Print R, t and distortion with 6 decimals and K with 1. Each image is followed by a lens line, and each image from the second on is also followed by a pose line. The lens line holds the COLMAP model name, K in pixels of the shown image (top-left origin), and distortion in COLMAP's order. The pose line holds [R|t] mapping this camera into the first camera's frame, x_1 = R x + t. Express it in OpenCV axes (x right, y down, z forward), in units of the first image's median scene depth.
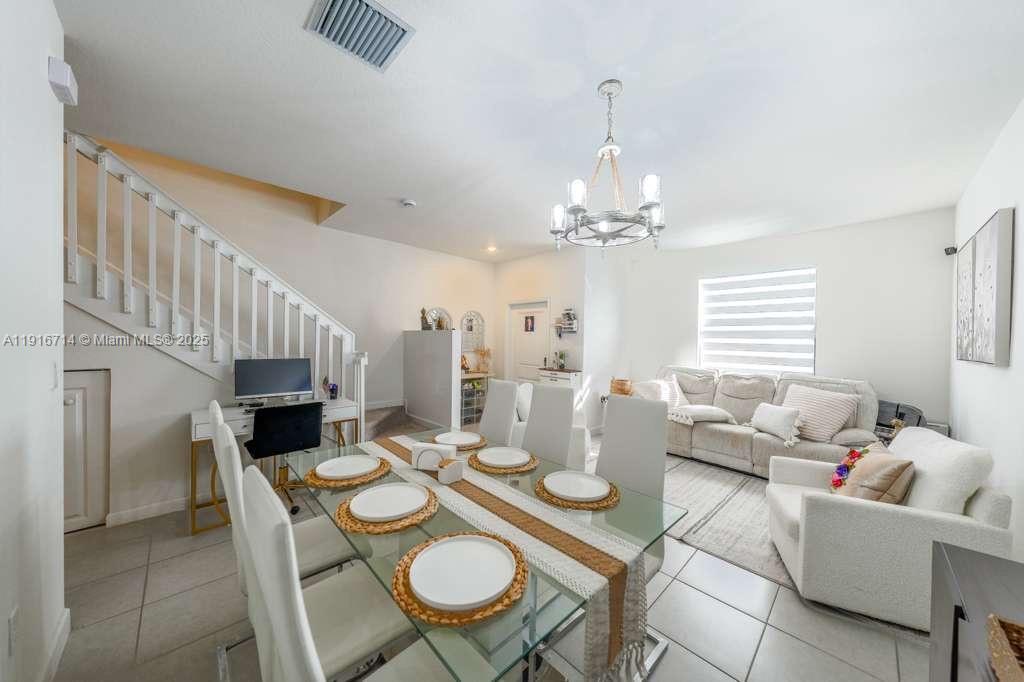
lens RADIAL K [[351.6, 0, 516.7], [0, 351.6, 342.0], [0, 0, 1]] dist [-0.030141, 0.006928]
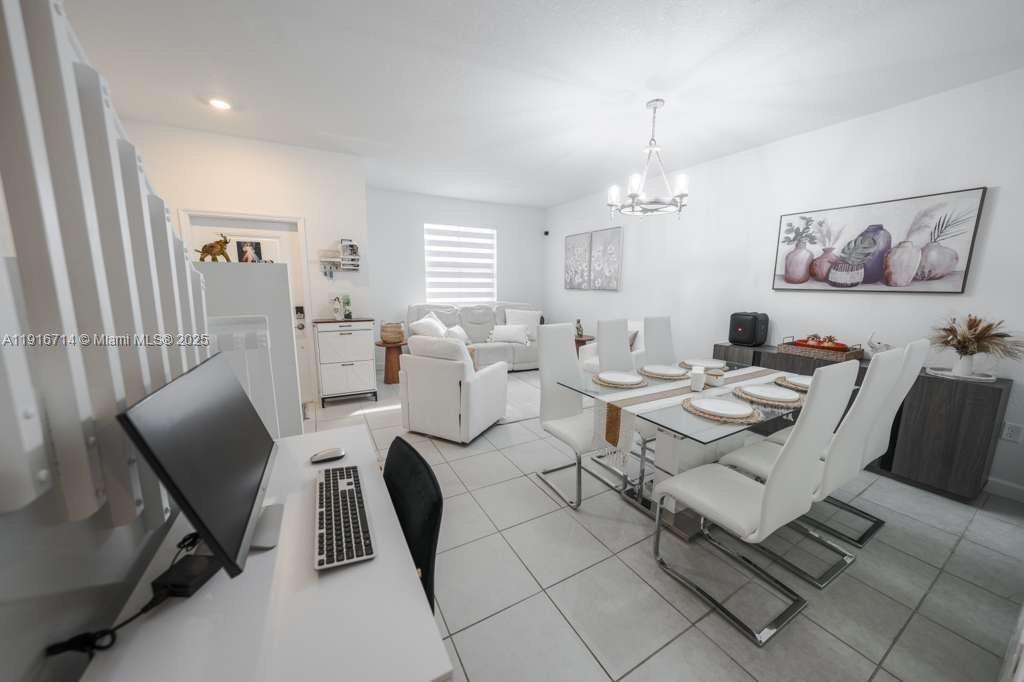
lens RADIAL K [[351.6, 0, 516.7], [0, 351.6, 342.0], [0, 0, 1]] dist [-0.030141, 0.006928]
pose [[0.261370, -0.172367, 0.949724, -0.501683], [0.008458, 0.984298, 0.176314, -0.004786], [-0.965202, -0.038050, 0.258724, 0.438485]]
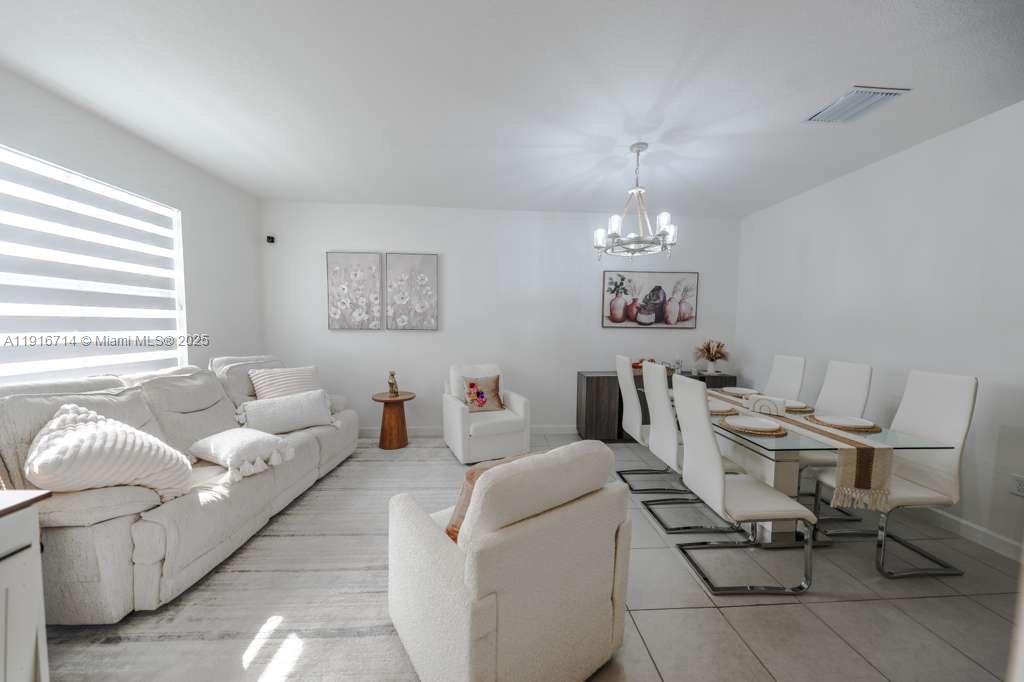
lens RADIAL K [[341.8, 0, 510.5], [0, 341.8, 343.6], [0, 0, 1]] dist [0.001182, 0.006224]
pose [[-0.752931, -0.061319, 0.655237, -0.098445], [-0.014424, 0.996948, 0.076723, -0.003925], [-0.657942, 0.048315, -0.751517, 0.926284]]
